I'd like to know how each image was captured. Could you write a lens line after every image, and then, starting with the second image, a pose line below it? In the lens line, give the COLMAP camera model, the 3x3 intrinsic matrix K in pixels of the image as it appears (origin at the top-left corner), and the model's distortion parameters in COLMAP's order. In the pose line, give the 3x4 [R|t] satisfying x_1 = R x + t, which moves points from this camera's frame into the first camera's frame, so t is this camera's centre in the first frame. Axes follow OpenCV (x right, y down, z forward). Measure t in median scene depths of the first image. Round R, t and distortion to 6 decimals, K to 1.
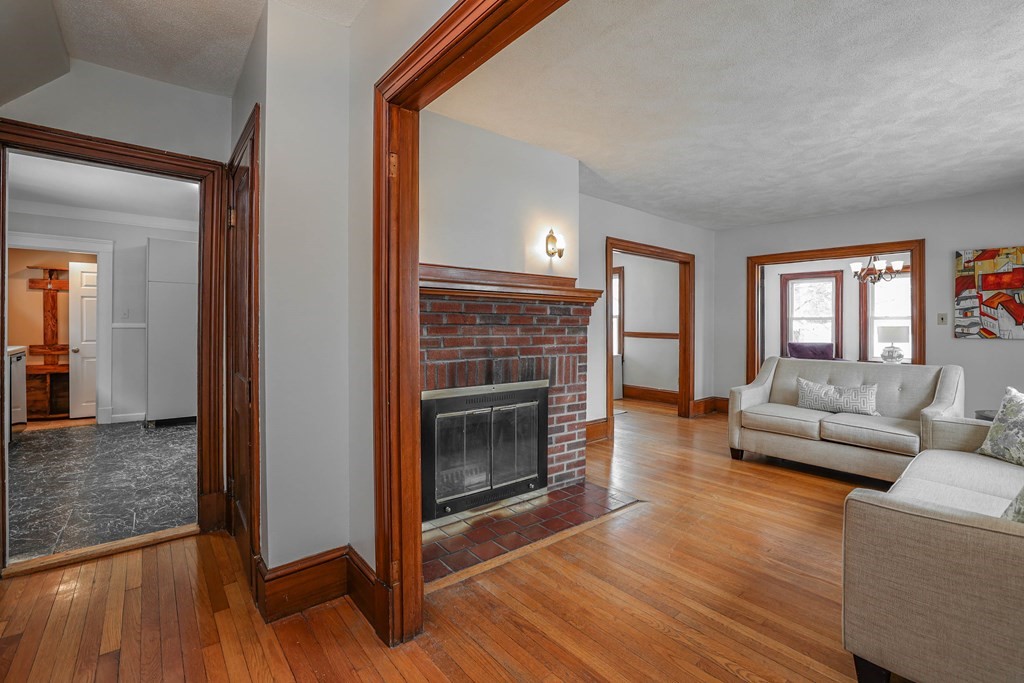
lens RADIAL K [[443.7, 0, 506.1], [0, 443.7, 327.8], [0, 0, 1]] dist [-0.039291, 0.011068]
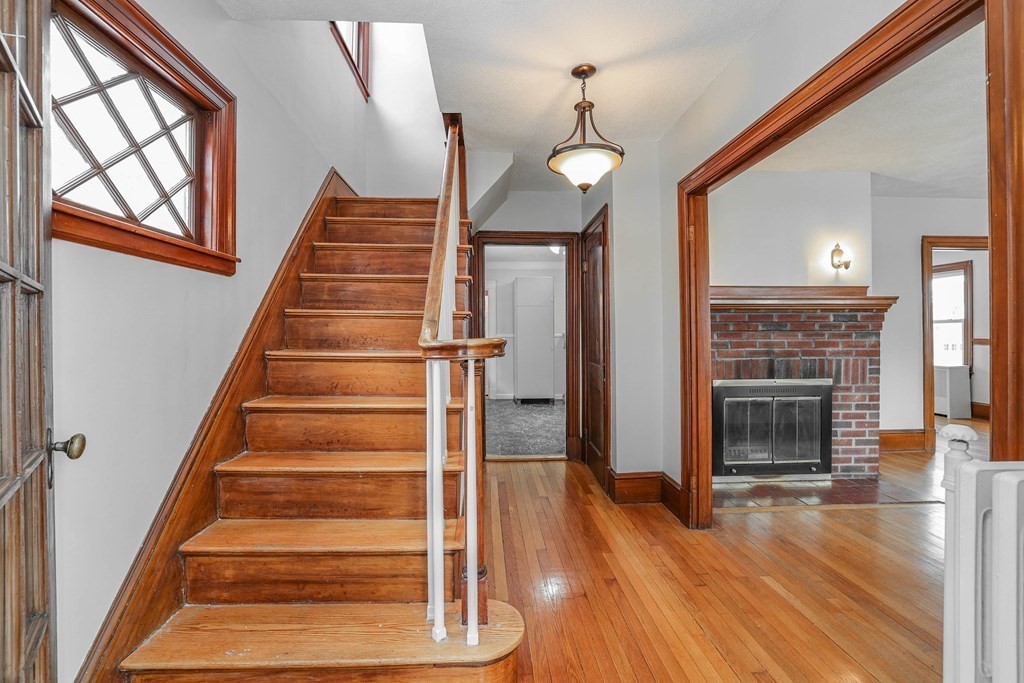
lens RADIAL K [[443.7, 0, 510.4], [0, 443.7, 337.5], [0, 0, 1]] dist [-0.039291, 0.011068]
pose [[0.811388, -0.006646, -0.584470, 0.075761], [0.006087, 0.999977, -0.002920, 0.009551], [0.584476, -0.001189, 0.811410, -0.364830]]
